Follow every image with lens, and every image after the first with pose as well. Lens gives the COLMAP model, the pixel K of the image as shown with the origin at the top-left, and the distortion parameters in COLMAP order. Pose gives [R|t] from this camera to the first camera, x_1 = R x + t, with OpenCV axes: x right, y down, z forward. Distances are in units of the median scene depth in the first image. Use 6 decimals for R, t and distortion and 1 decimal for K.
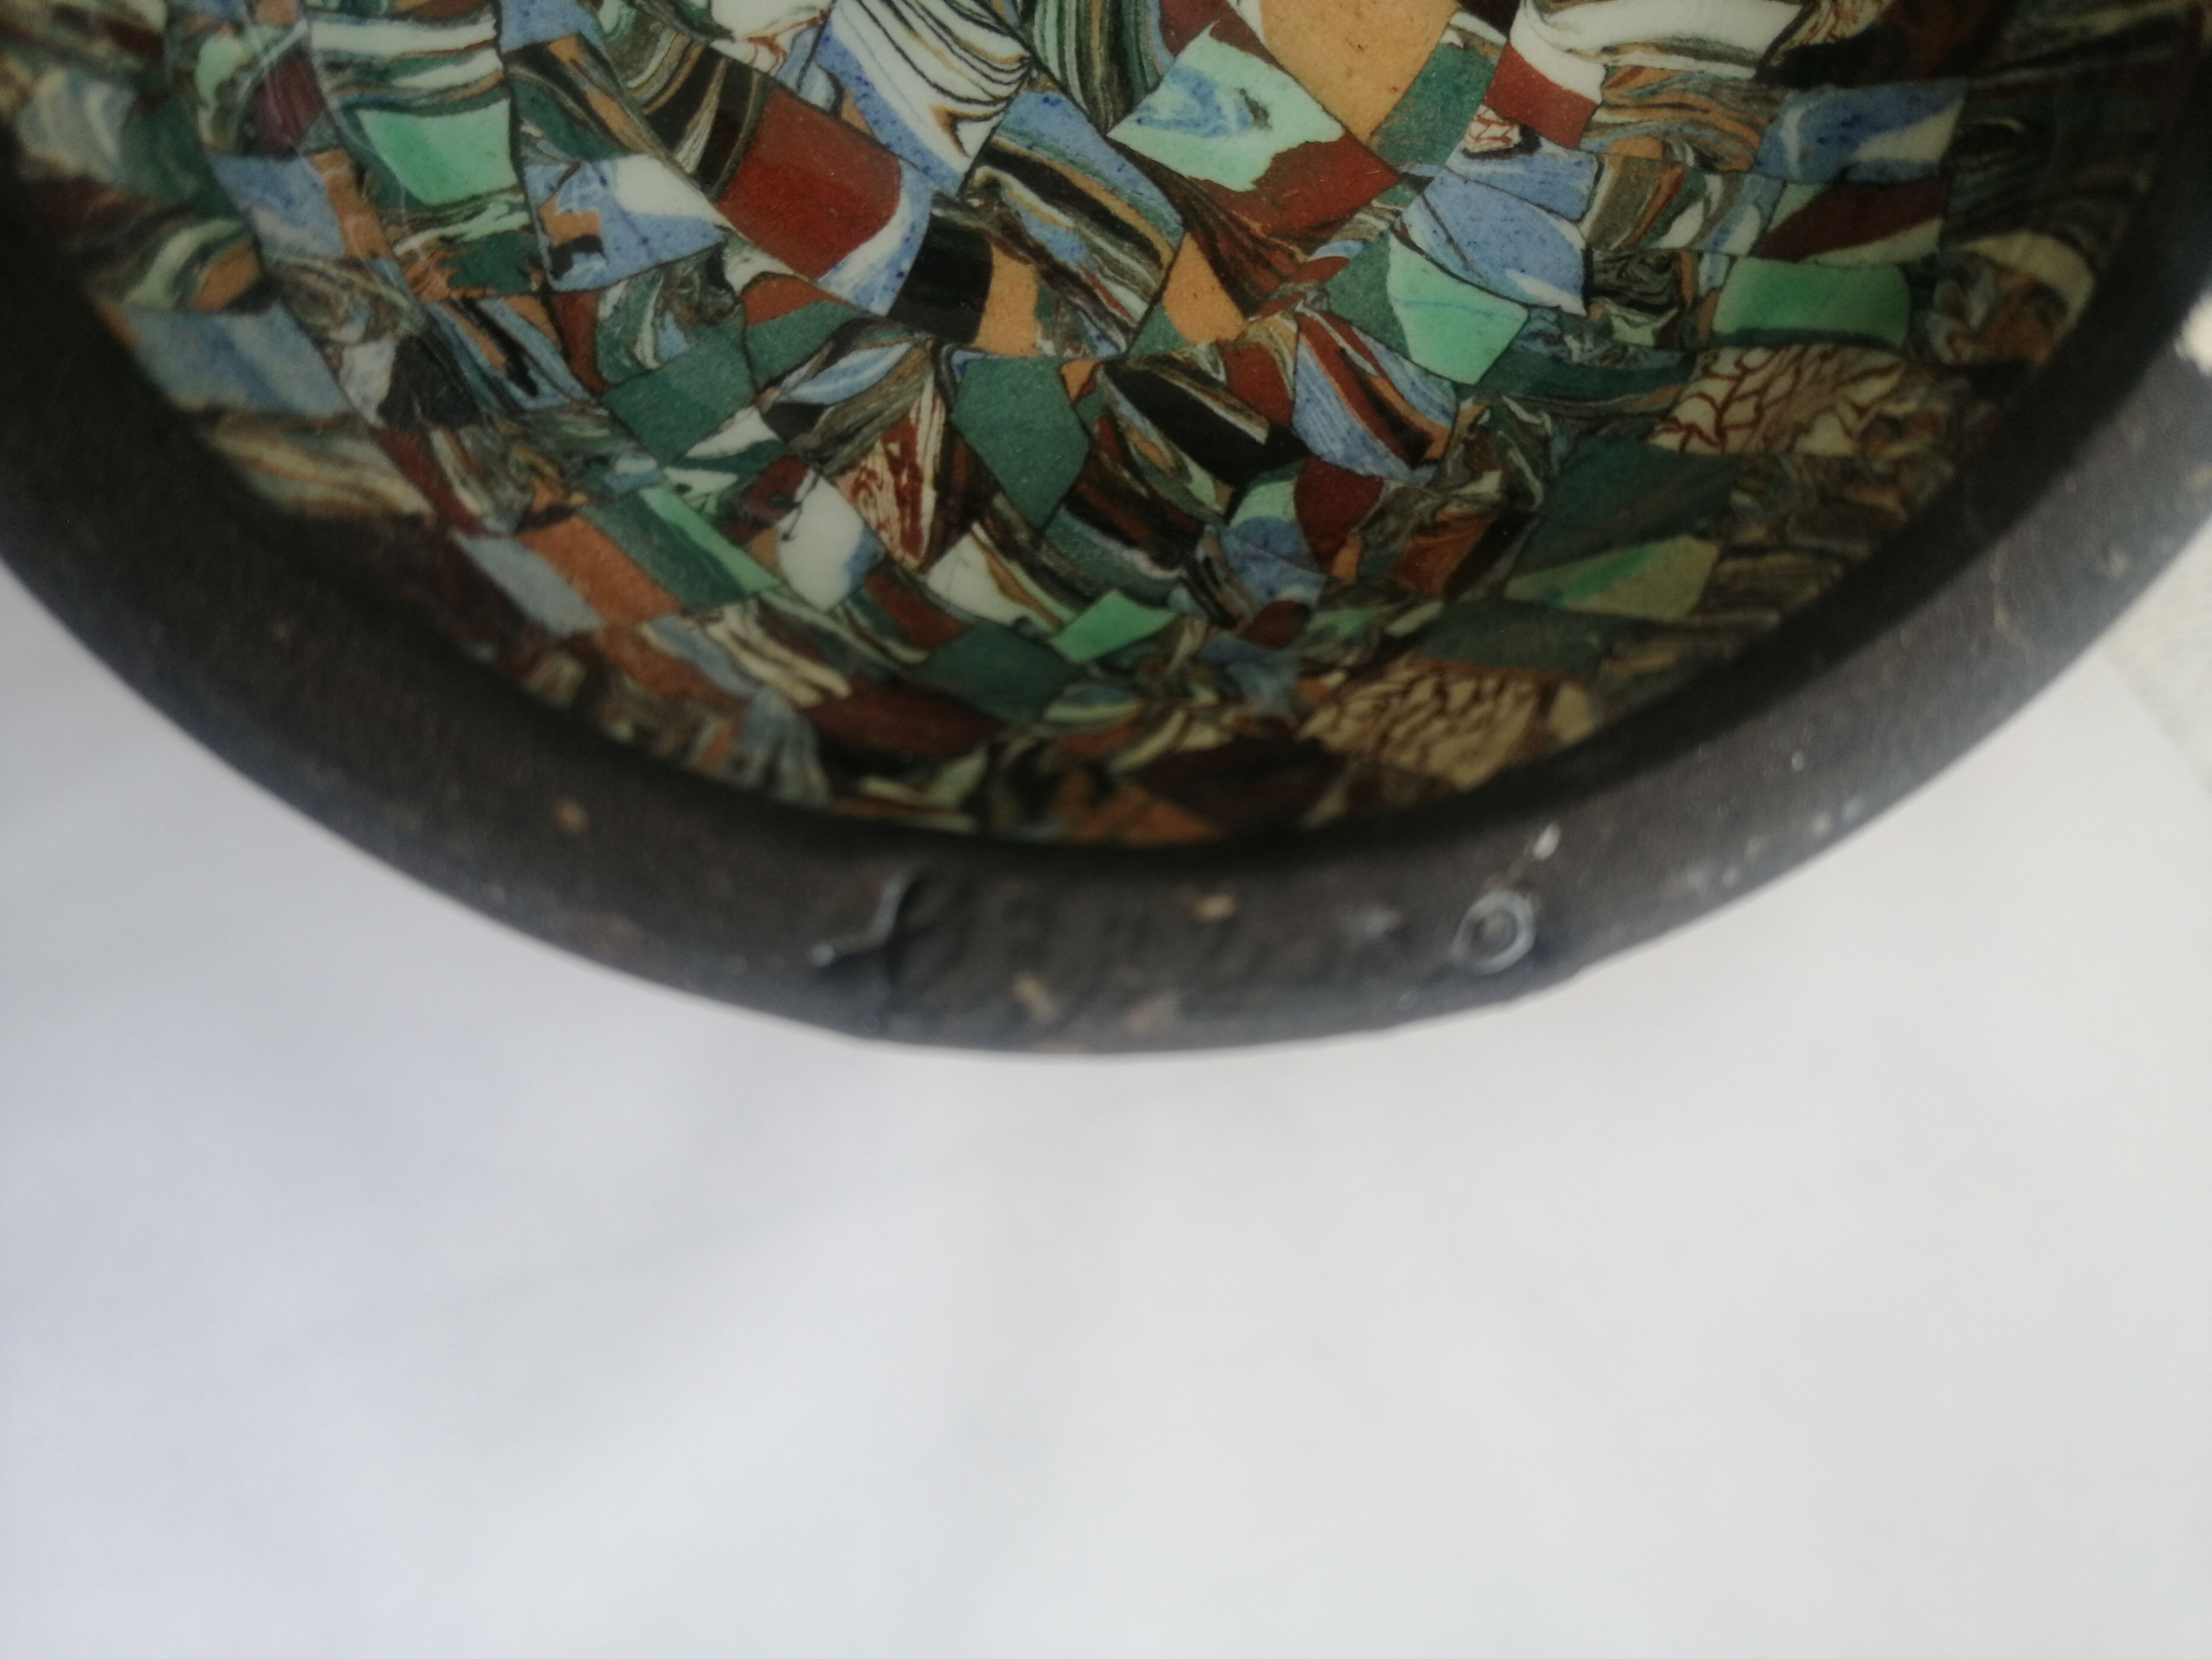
lens RADIAL K [[1770.3, 0, 1106.0], [0, 1770.3, 829.5], [0, 0, 1]] dist [-0.080148, -0.000086]
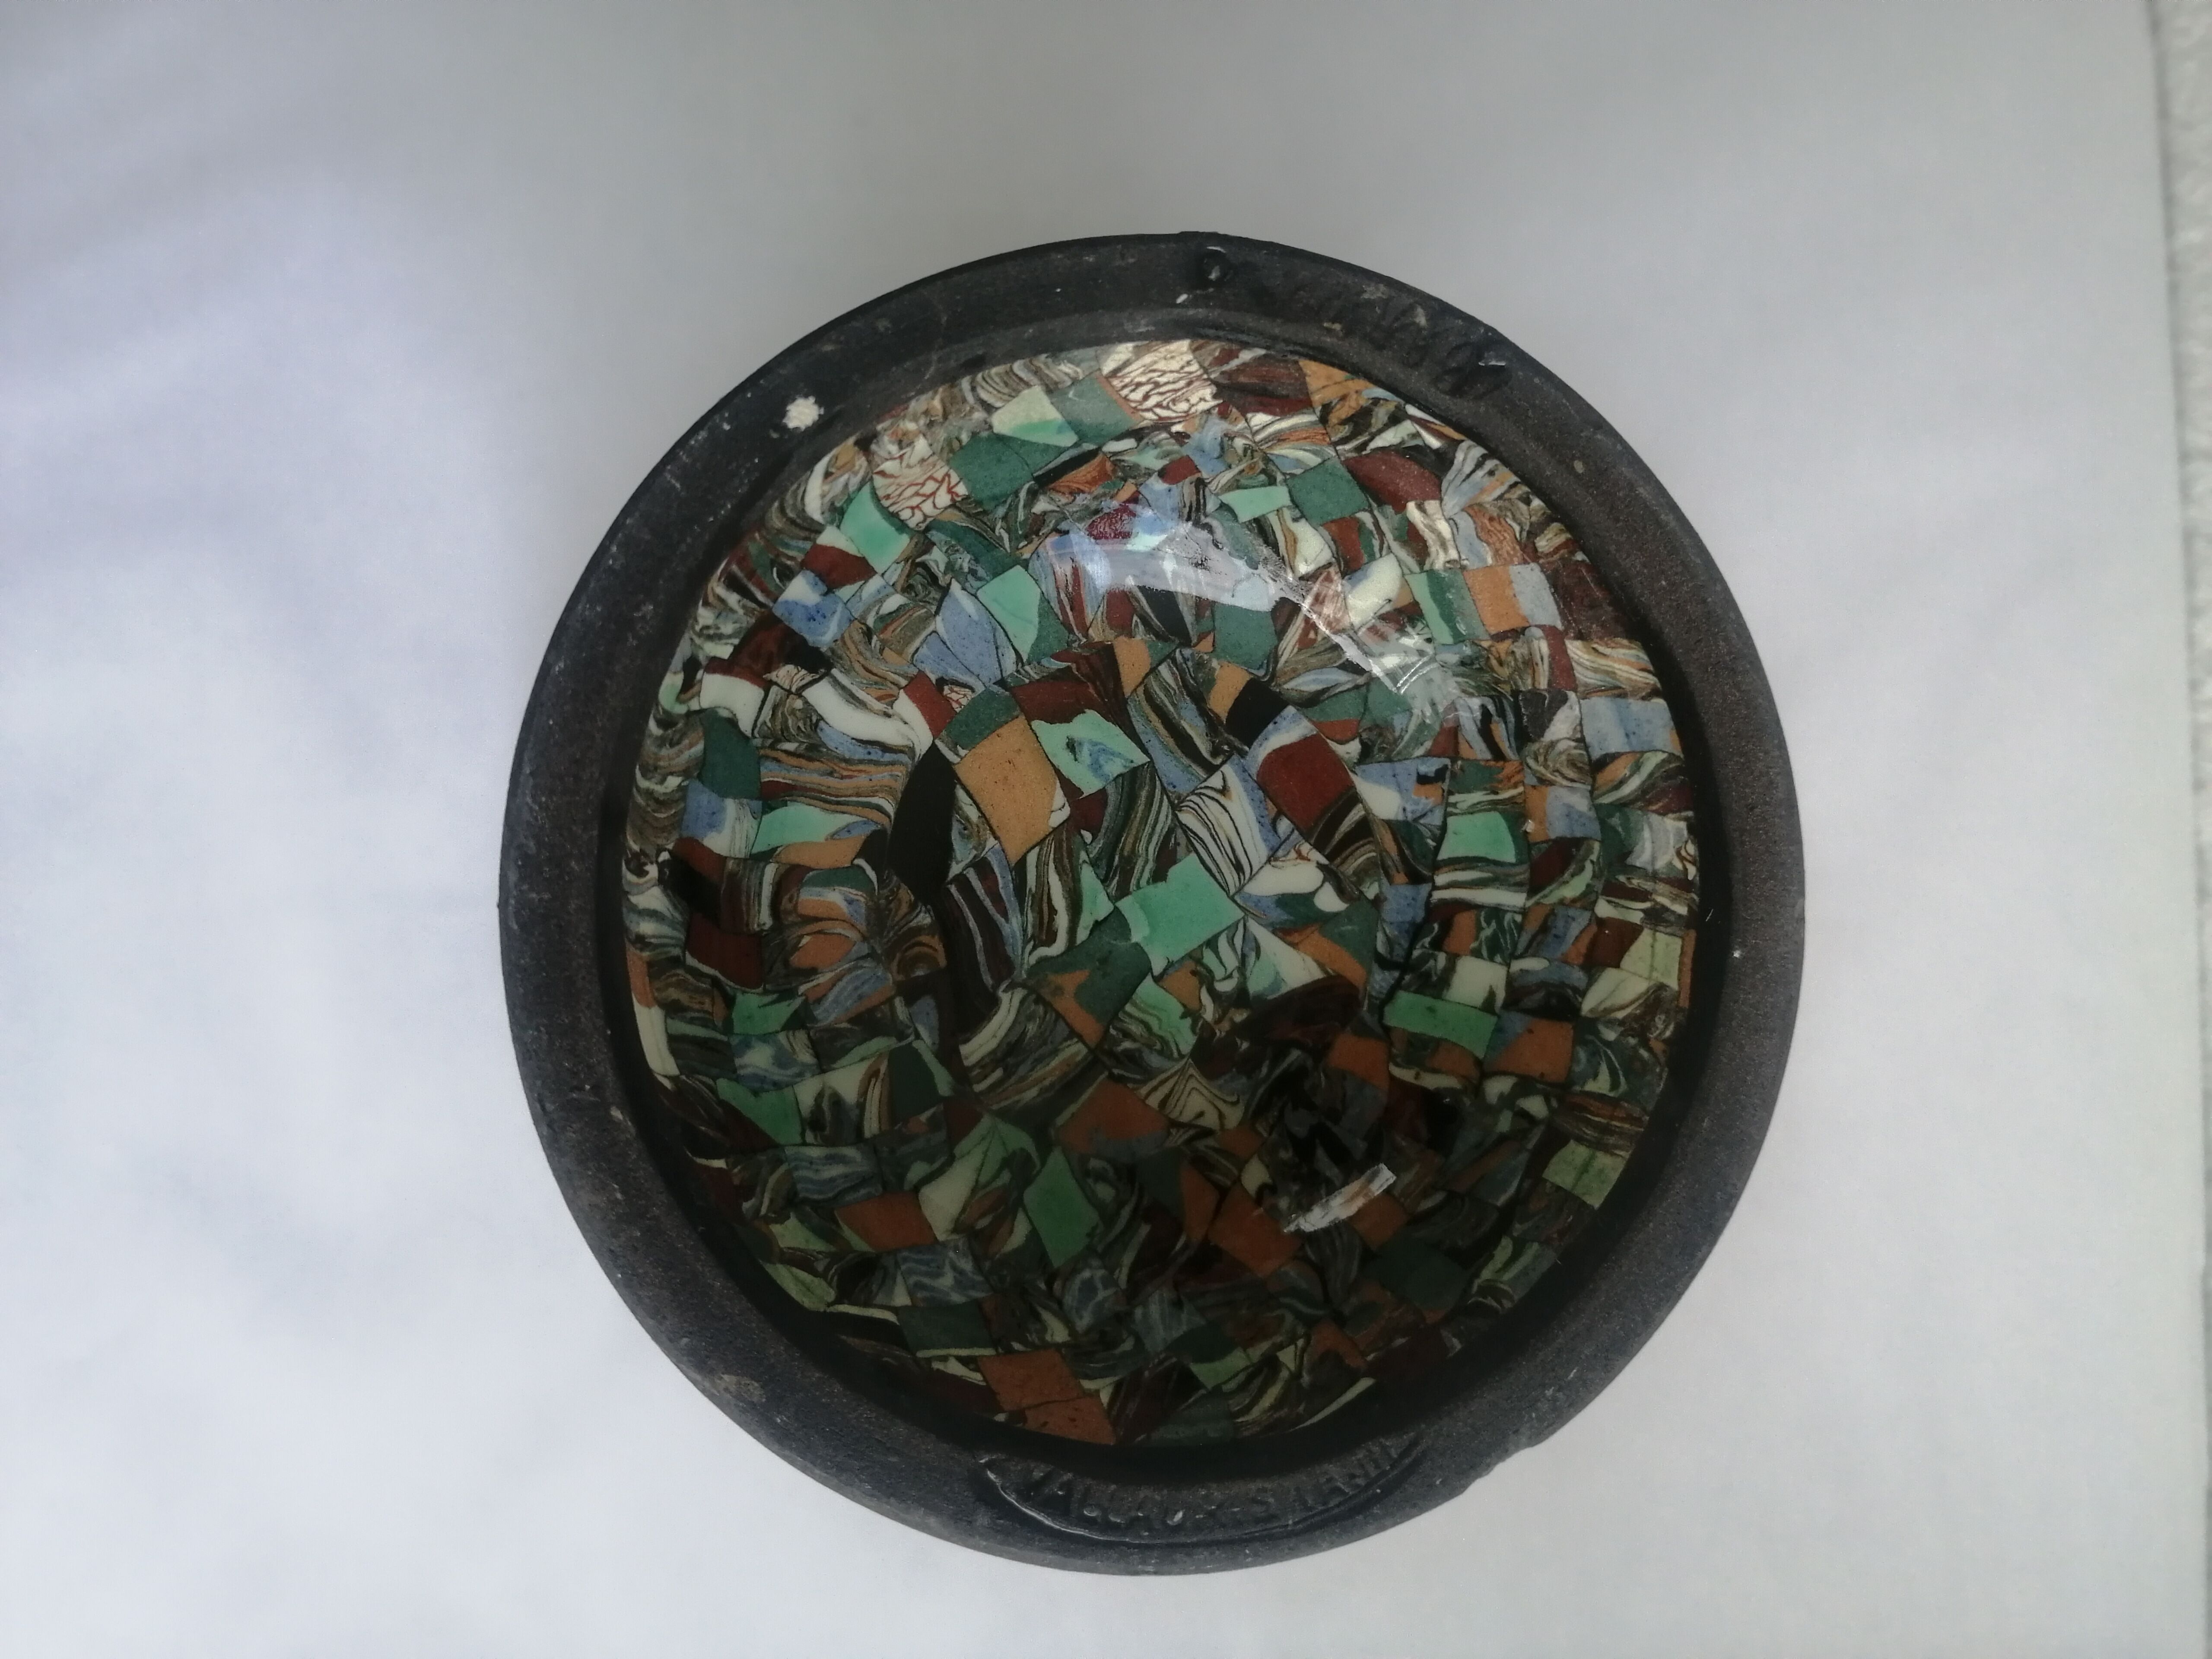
lens RADIAL K [[1638.6, 0, 1106.0], [0, 1638.6, 829.5], [0, 0, 1]] dist [0.002602, -0.031971]
pose [[-0.926609, -0.306110, -0.218386, 0.433717], [0.332817, -0.937944, -0.097432, -0.329884], [-0.175009, -0.162964, 0.970986, -0.769959]]
